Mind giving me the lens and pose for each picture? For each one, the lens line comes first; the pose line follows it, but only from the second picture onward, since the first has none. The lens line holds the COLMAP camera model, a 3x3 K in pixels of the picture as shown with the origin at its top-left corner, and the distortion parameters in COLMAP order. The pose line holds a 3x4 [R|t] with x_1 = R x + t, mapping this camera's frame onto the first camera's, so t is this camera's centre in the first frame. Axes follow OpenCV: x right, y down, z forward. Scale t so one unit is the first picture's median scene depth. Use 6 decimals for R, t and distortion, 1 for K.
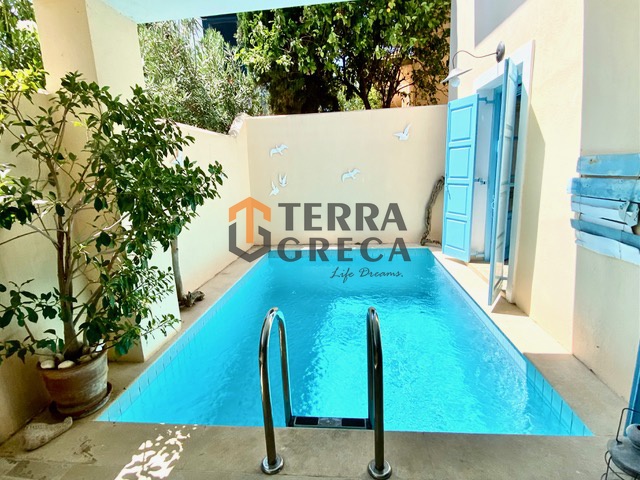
lens RADIAL K [[330.0, 0, 322.2], [0, 330.0, 238.7], [0, 0, 1]] dist [0.000905, -0.006592]
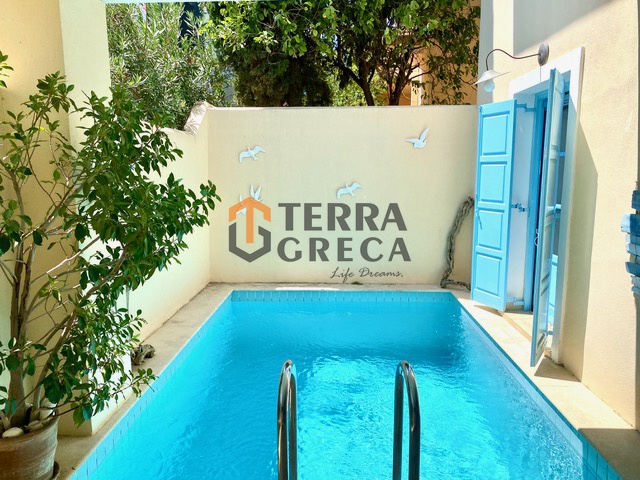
lens RADIAL K [[484.7, 0, 318.8], [0, 484.7, 241.3], [0, 0, 1]] dist [0.005416, -0.006955]
pose [[0.997445, 0.028612, 0.065454, -0.071111], [-0.024243, 0.997485, -0.066599, -0.006498], [-0.067195, 0.064842, 0.995631, -0.115774]]
